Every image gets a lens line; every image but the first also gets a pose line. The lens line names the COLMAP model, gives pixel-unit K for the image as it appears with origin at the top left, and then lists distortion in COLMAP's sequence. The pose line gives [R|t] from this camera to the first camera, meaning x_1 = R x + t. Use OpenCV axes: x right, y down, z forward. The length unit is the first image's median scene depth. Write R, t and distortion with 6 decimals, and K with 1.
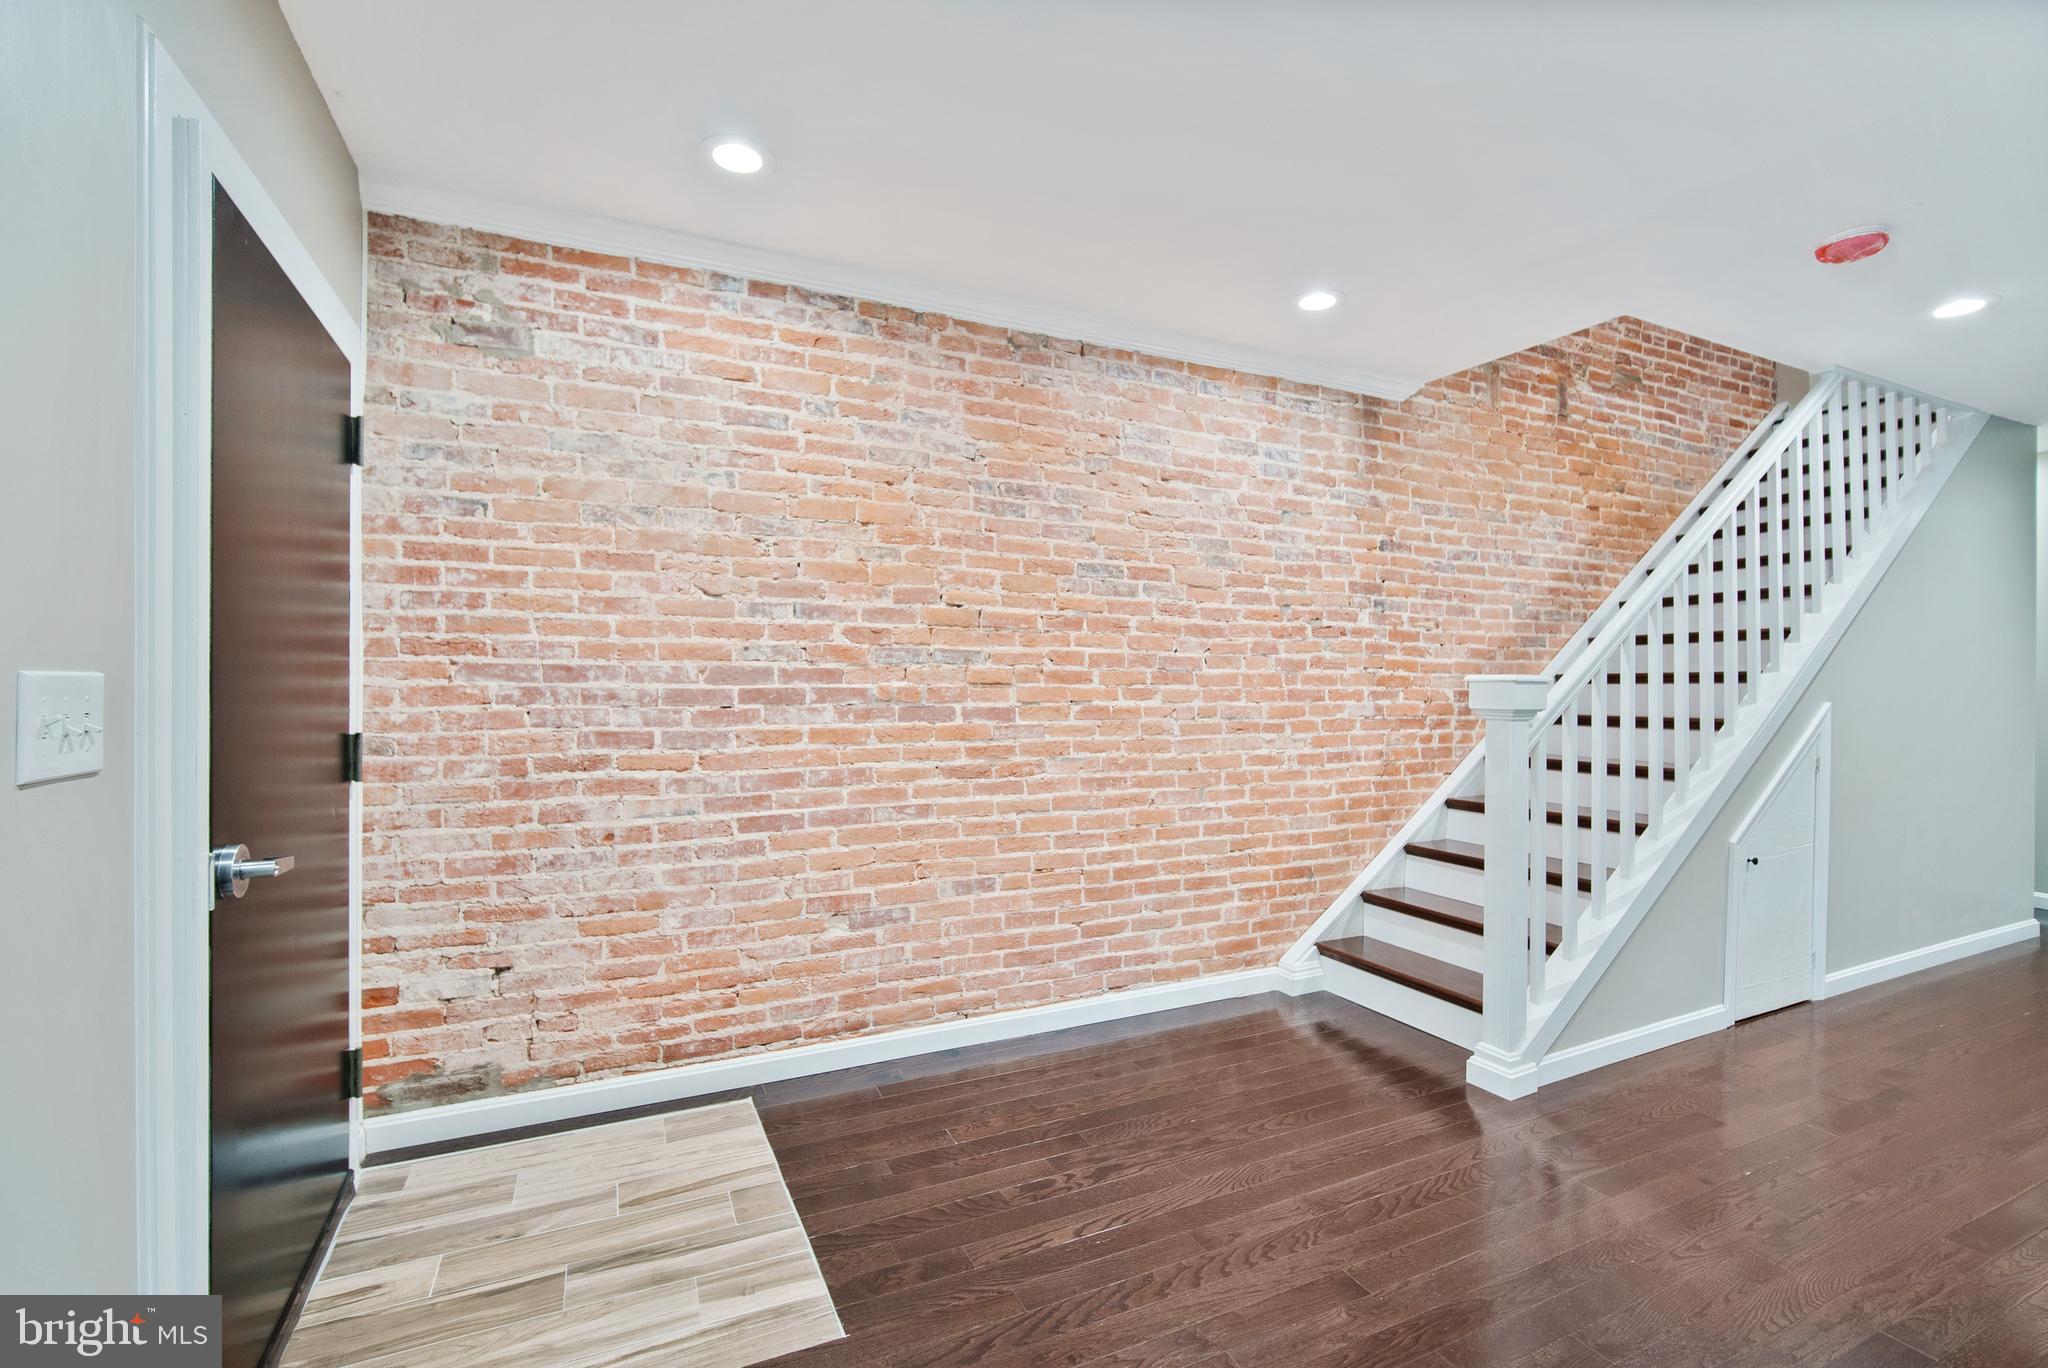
lens RADIAL K [[910.6, 0, 997.6], [0, 910.6, 700.1], [0, 0, 1]] dist [-0.014482, 0.005313]
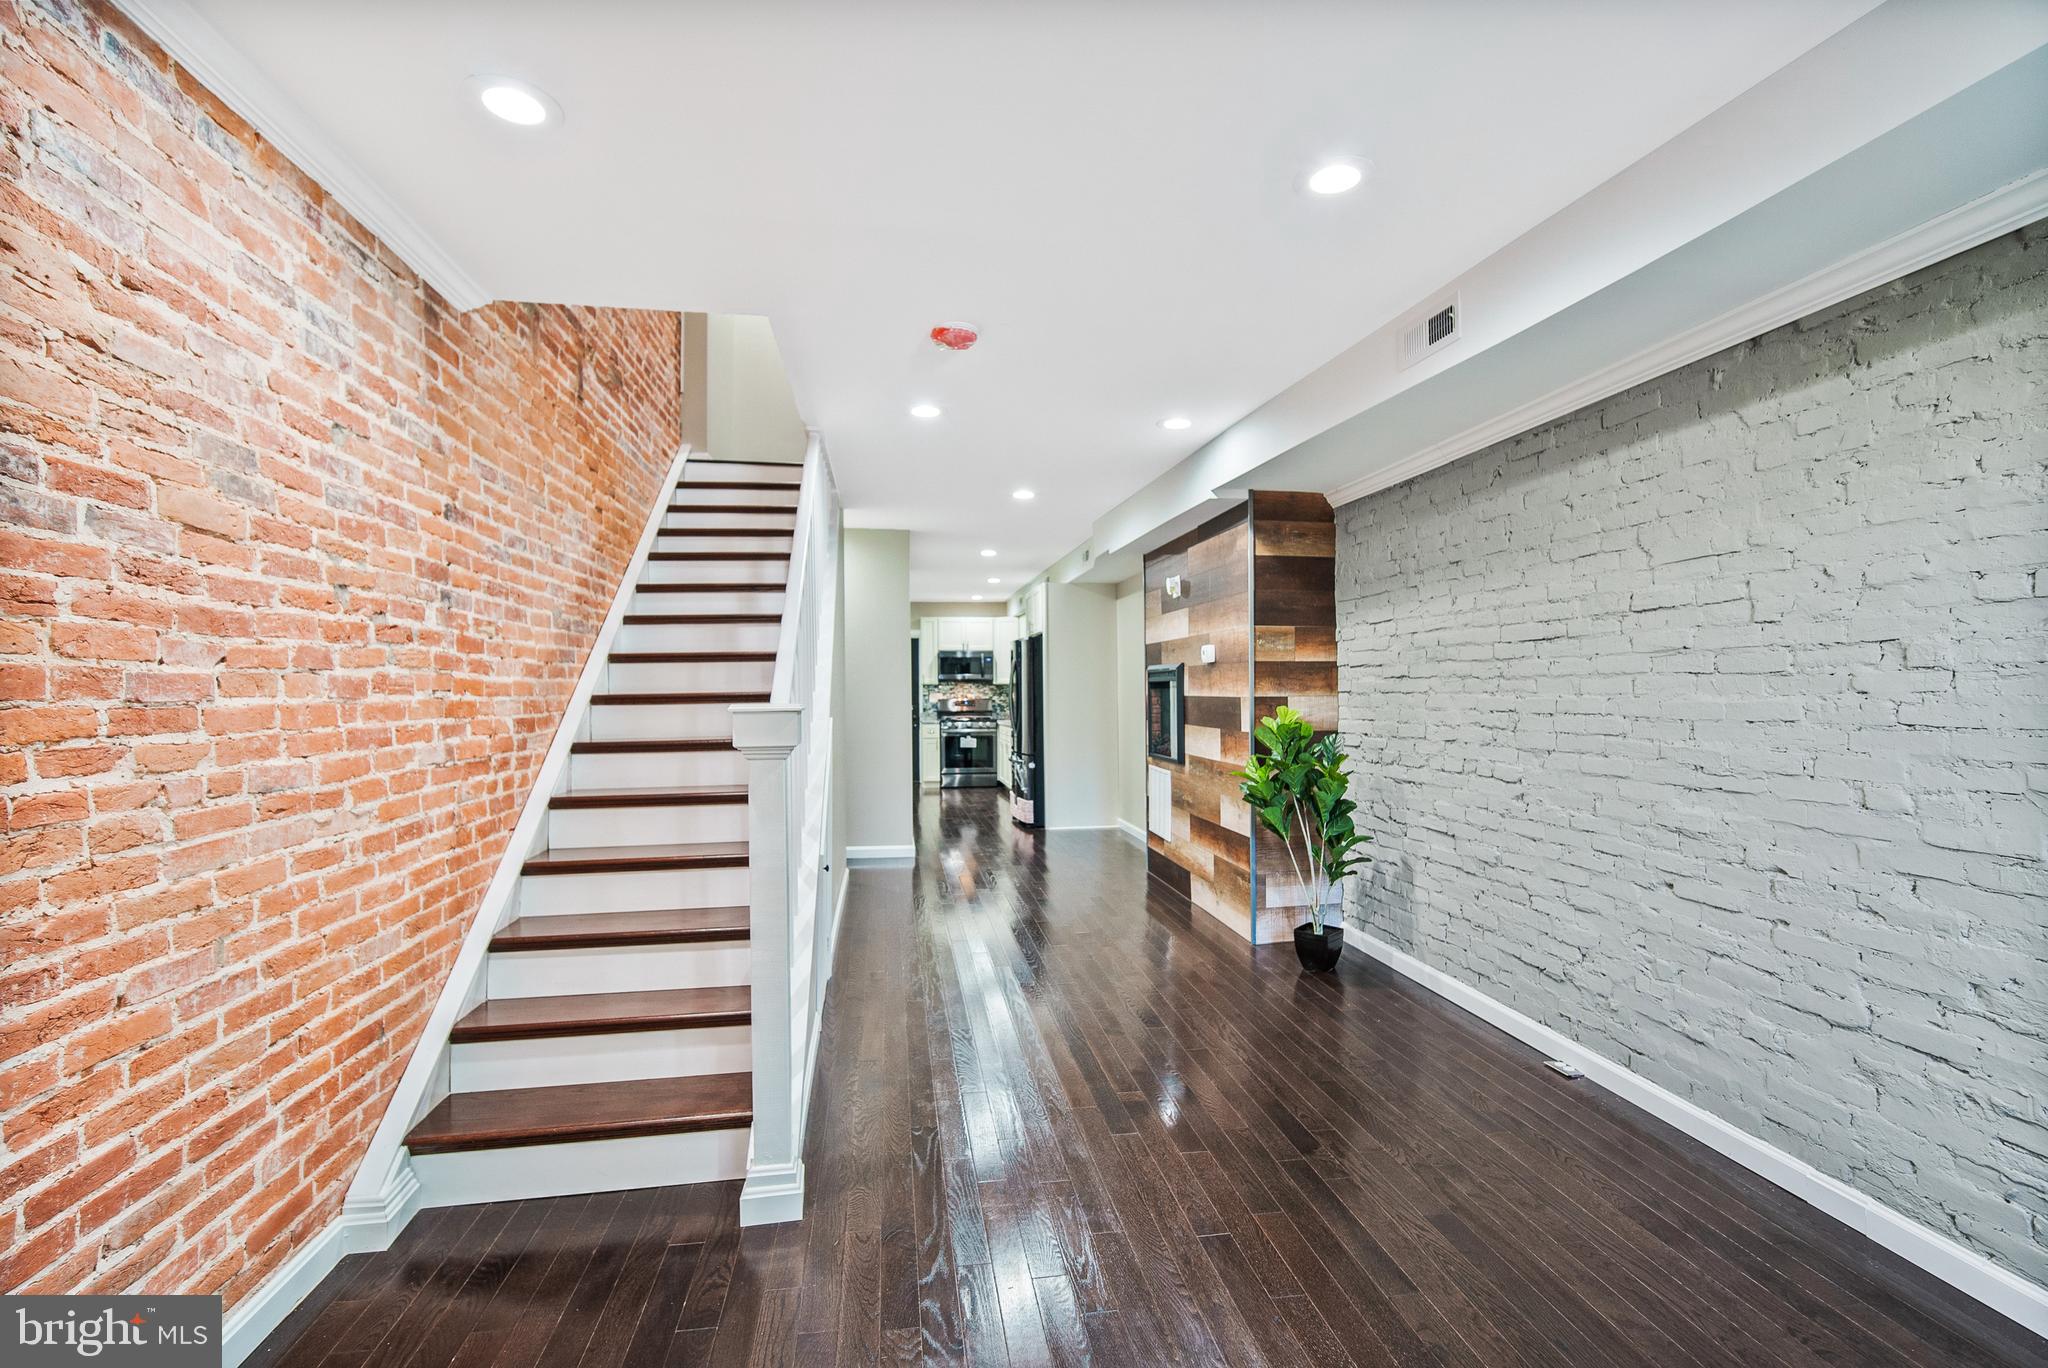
lens RADIAL K [[910.6, 0, 995.6], [0, 910.6, 685.2], [0, 0, 1]] dist [-0.014482, 0.005313]
pose [[0.247583, -0.006785, 0.968843, -0.143017], [0.031772, 0.999495, -0.001119, -0.027228], [-0.968346, 0.031060, 0.247673, 0.460200]]
